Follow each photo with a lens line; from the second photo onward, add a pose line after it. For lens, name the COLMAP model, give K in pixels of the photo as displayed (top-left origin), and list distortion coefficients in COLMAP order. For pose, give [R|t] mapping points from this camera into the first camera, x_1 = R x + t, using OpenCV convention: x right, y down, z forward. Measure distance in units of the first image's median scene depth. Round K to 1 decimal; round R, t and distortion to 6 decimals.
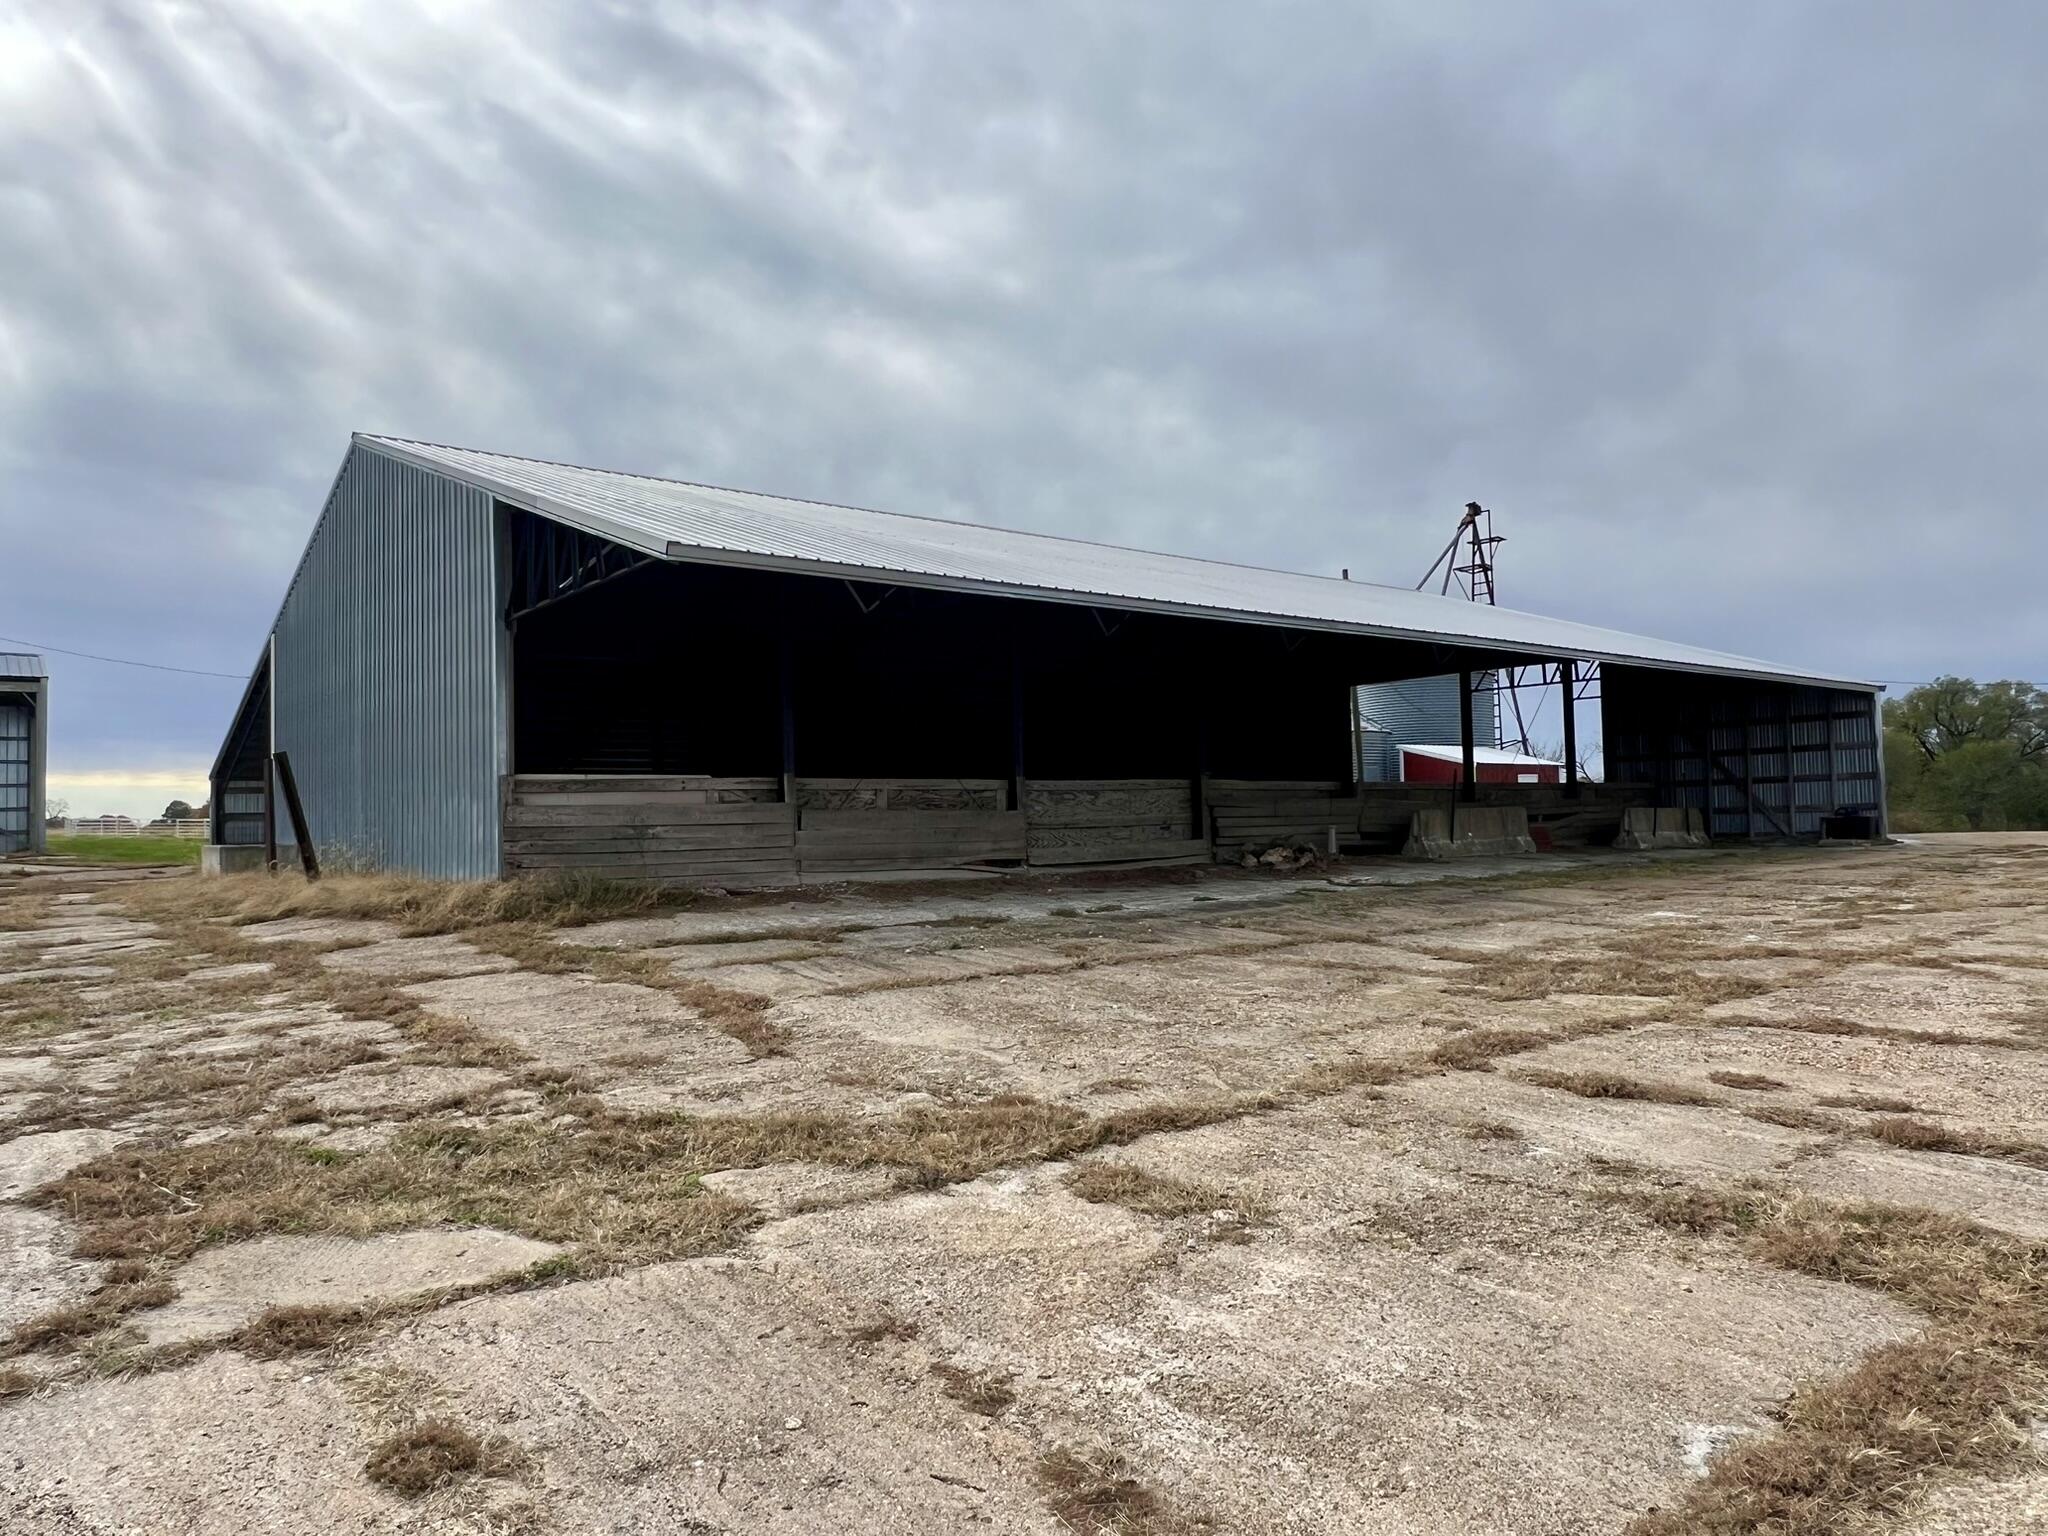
lens RADIAL K [[1336.0, 0, 1029.2], [0, 1336.0, 771.0], [0, 0, 1]] dist [0.004674, 0.000341]
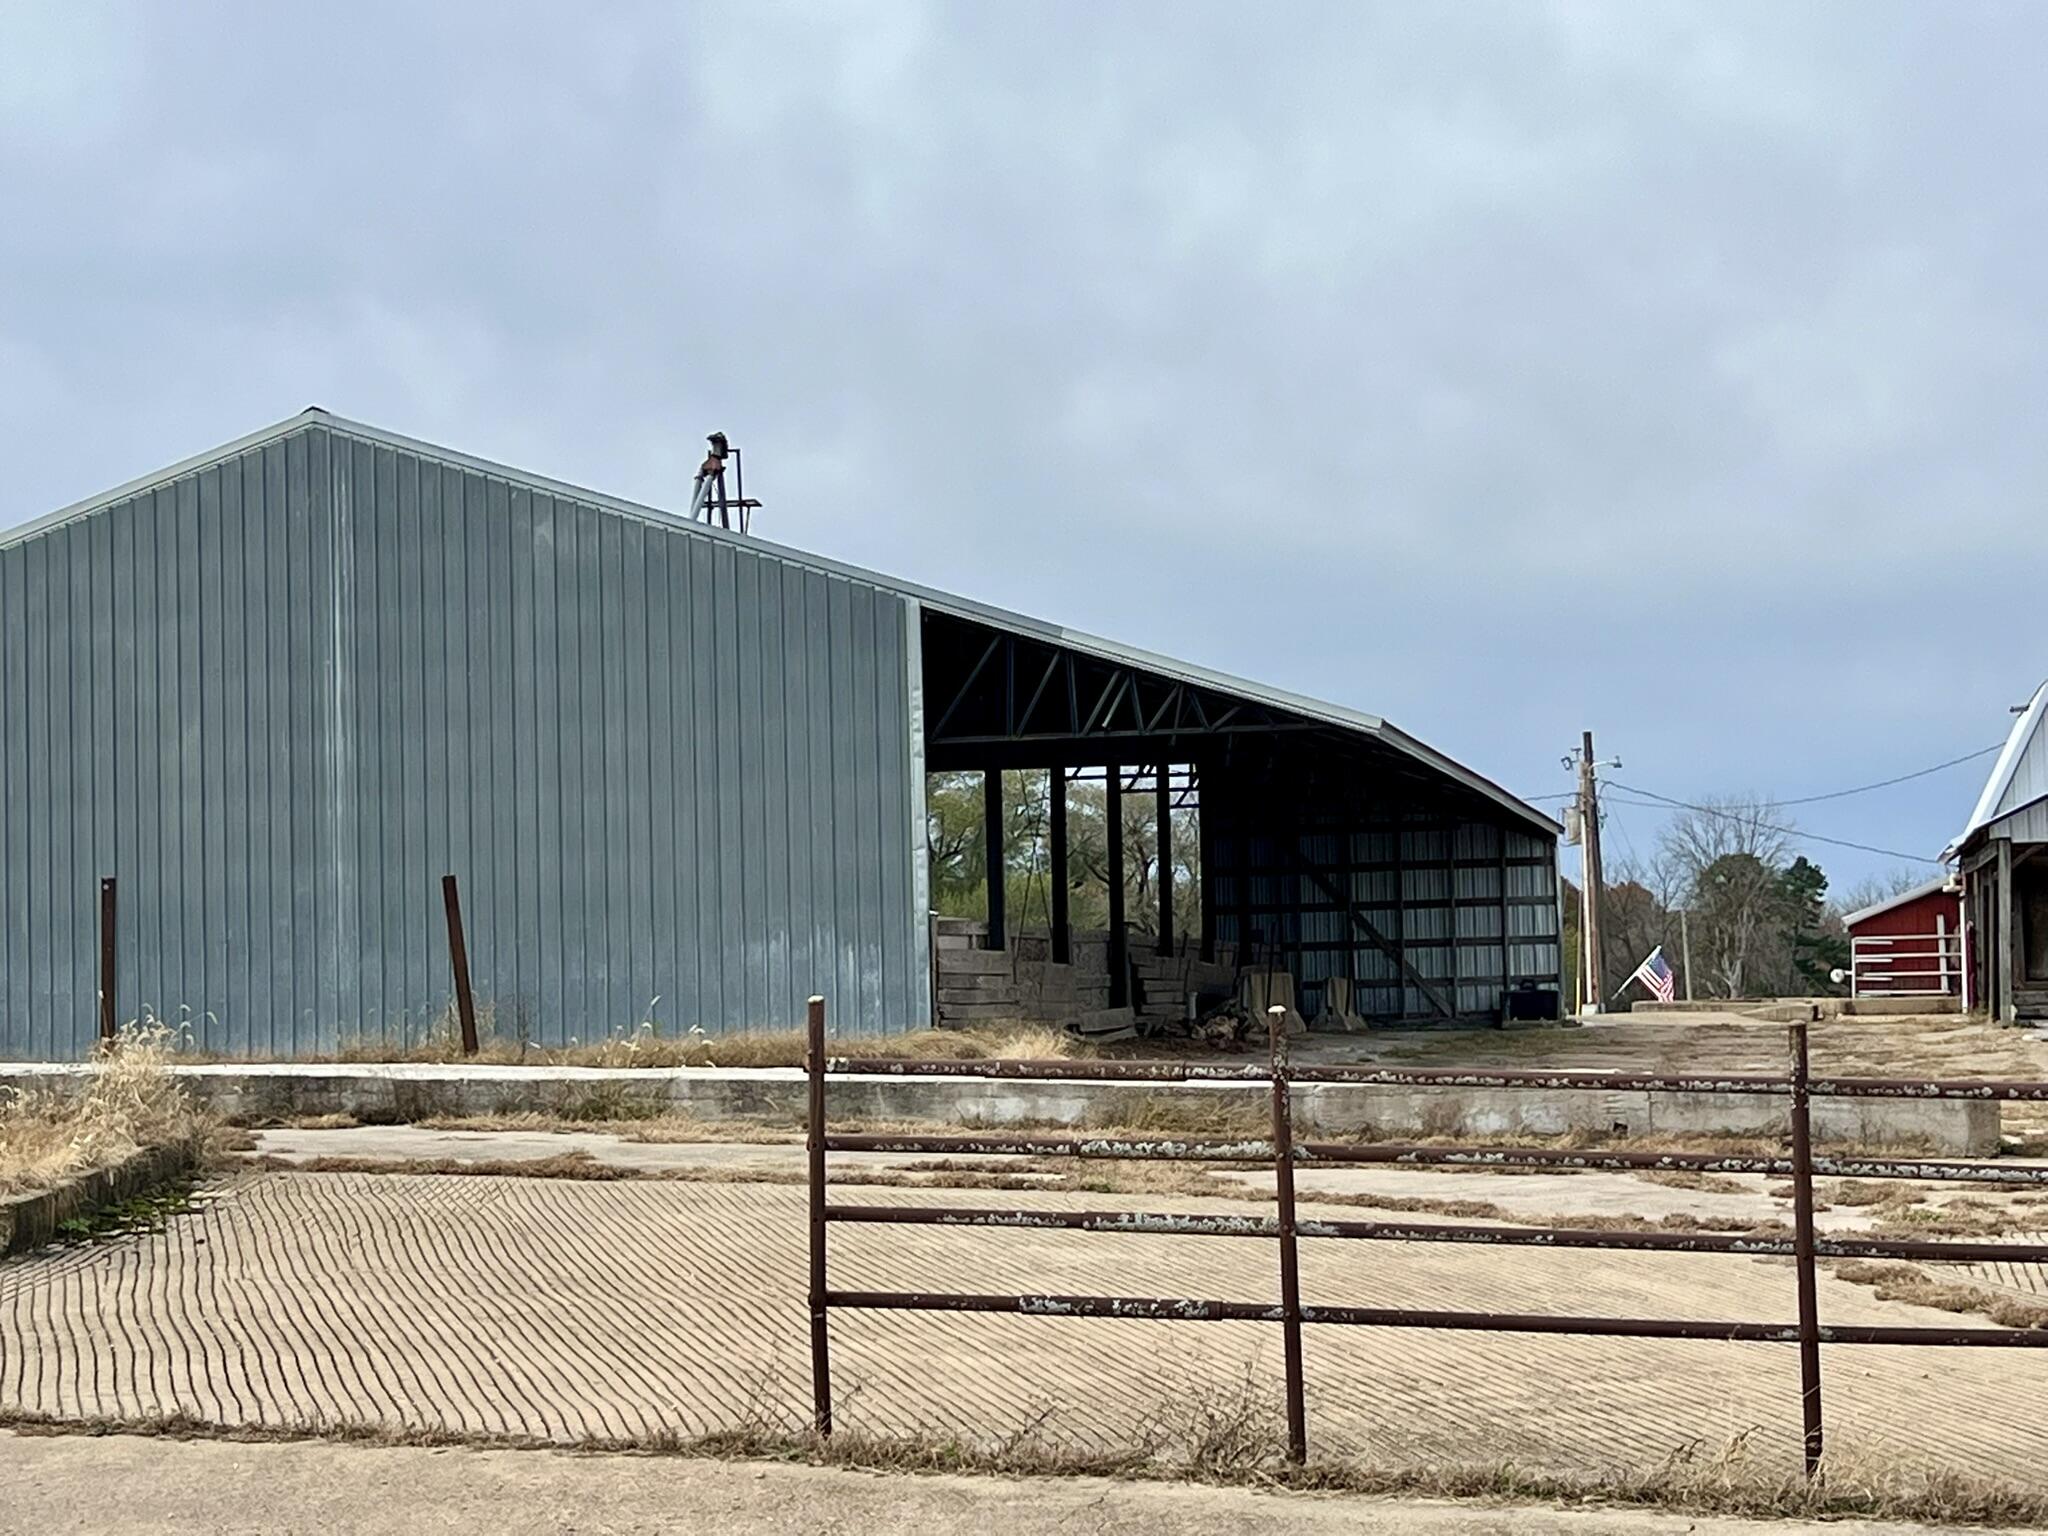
lens RADIAL K [[4043.6, 0, 1024.5], [0, 4043.6, 765.0], [0, 0, 1]] dist [0.068426, 0.000000]
pose [[0.753480, 0.043144, 0.656054, -1.118126], [-0.019232, 0.998864, -0.043601, 0.010262], [-0.657190, 0.020235, 0.753453, -0.572964]]
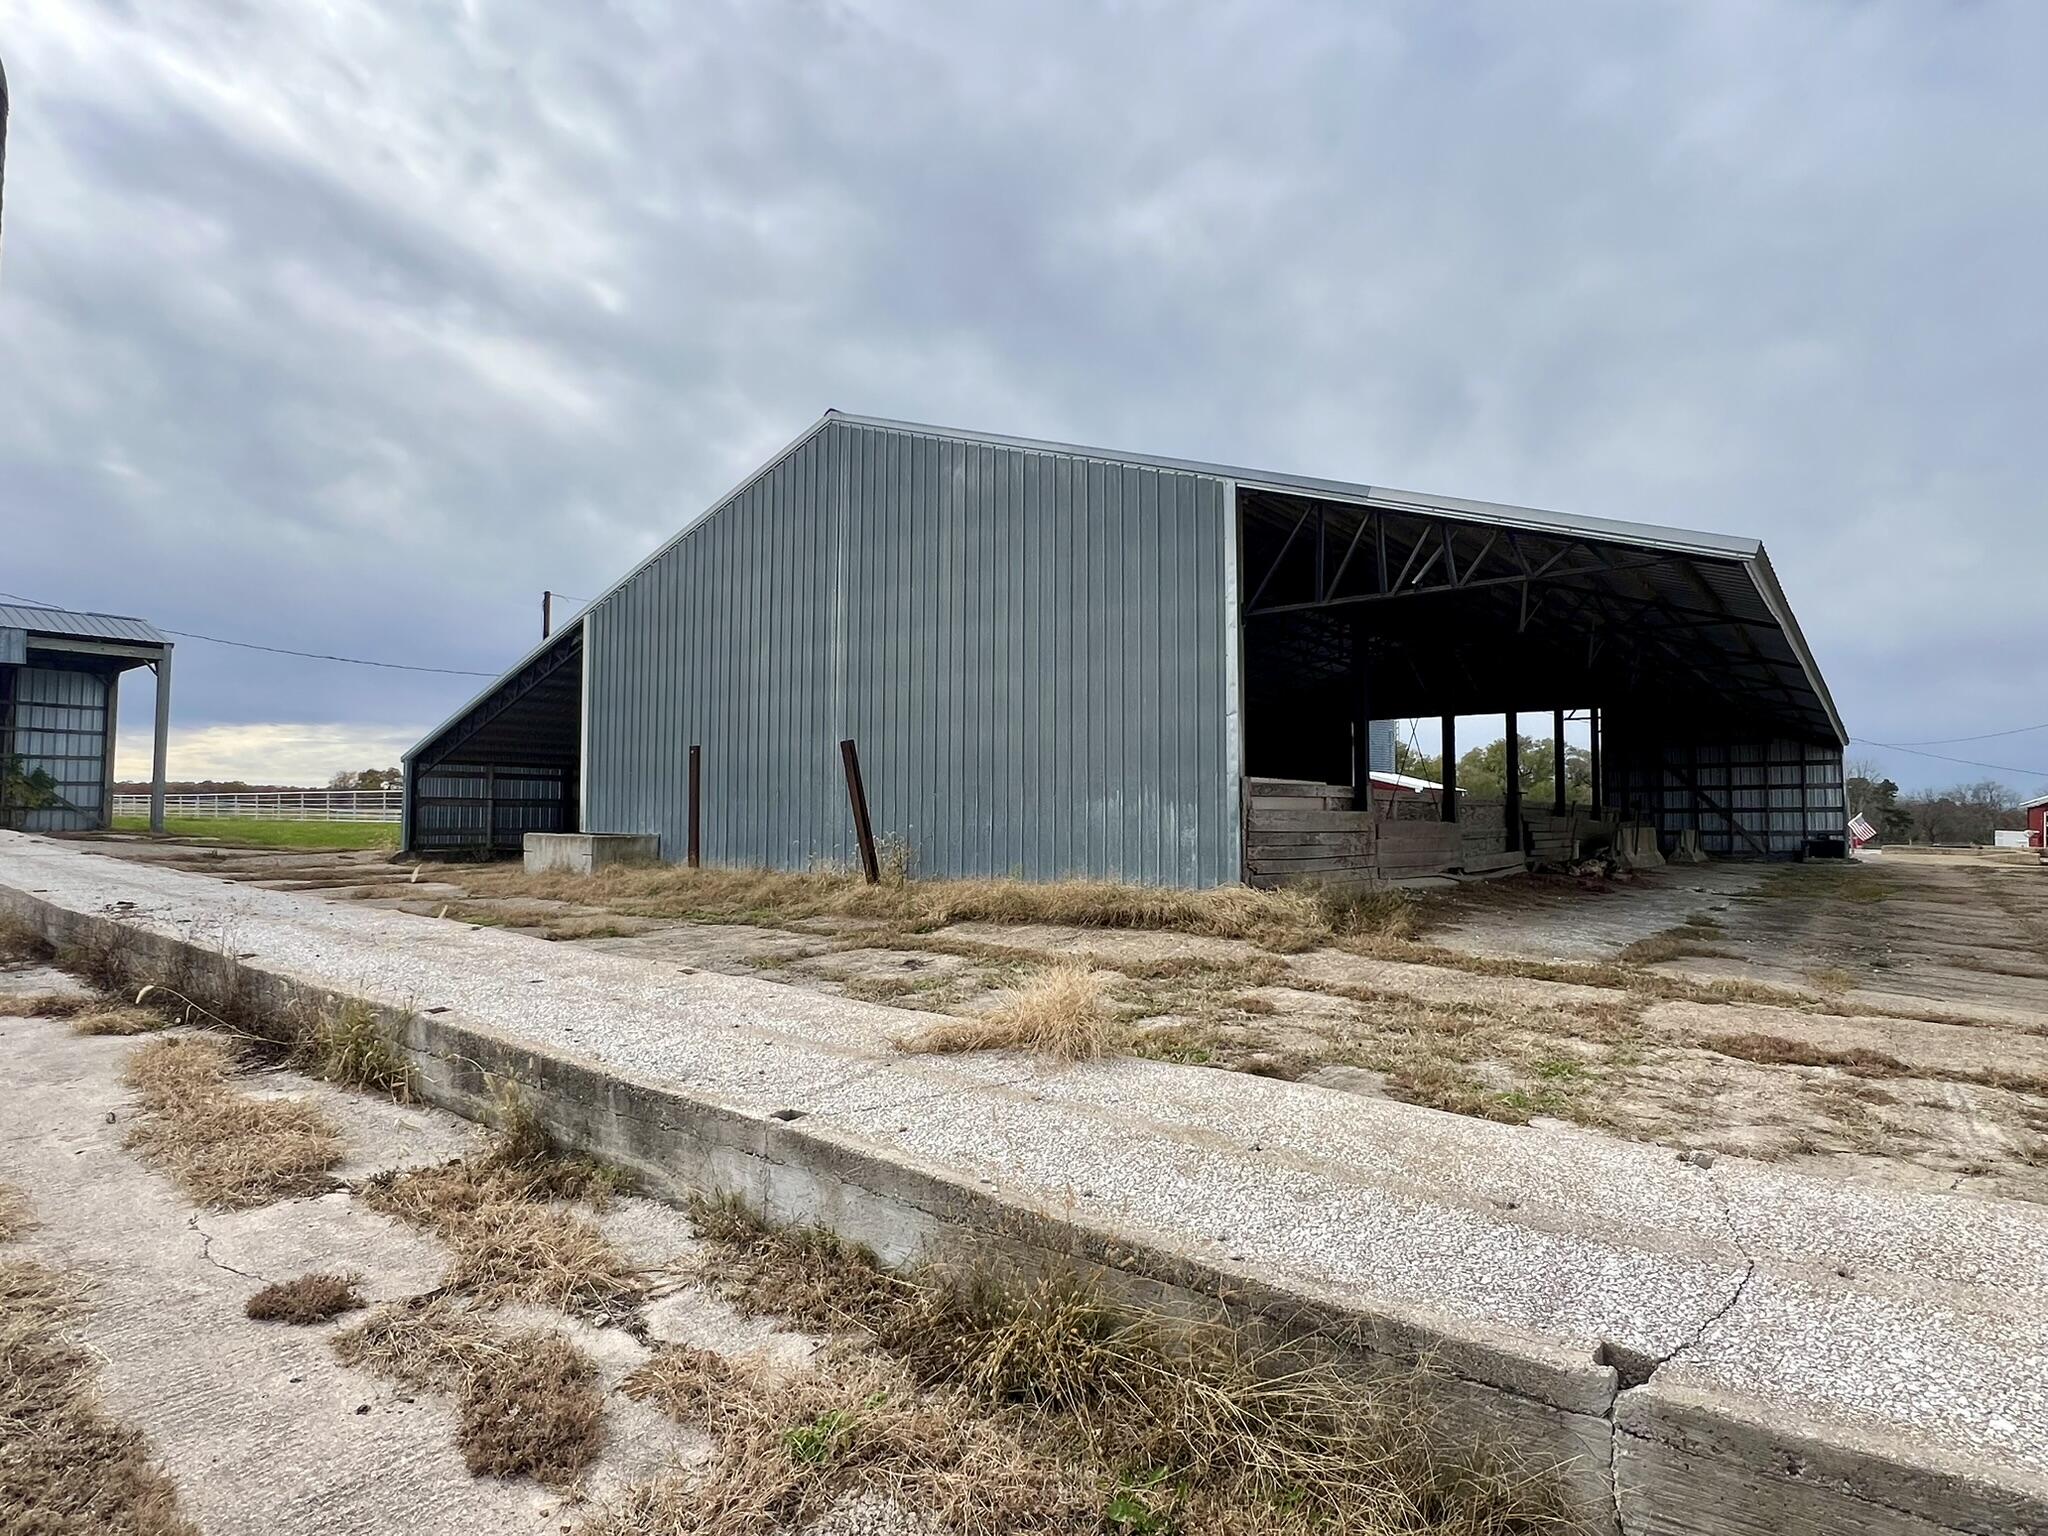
lens RADIAL K [[1085.9, 0, 1013.6], [0, 1085.9, 760.3], [0, 0, 1]] dist [-0.006446, -0.001165]
pose [[0.970856, 0.040215, 0.236267, -0.384962], [-0.035853, 0.999099, -0.022731, 0.007853], [-0.236968, 0.013597, 0.971422, 0.150565]]
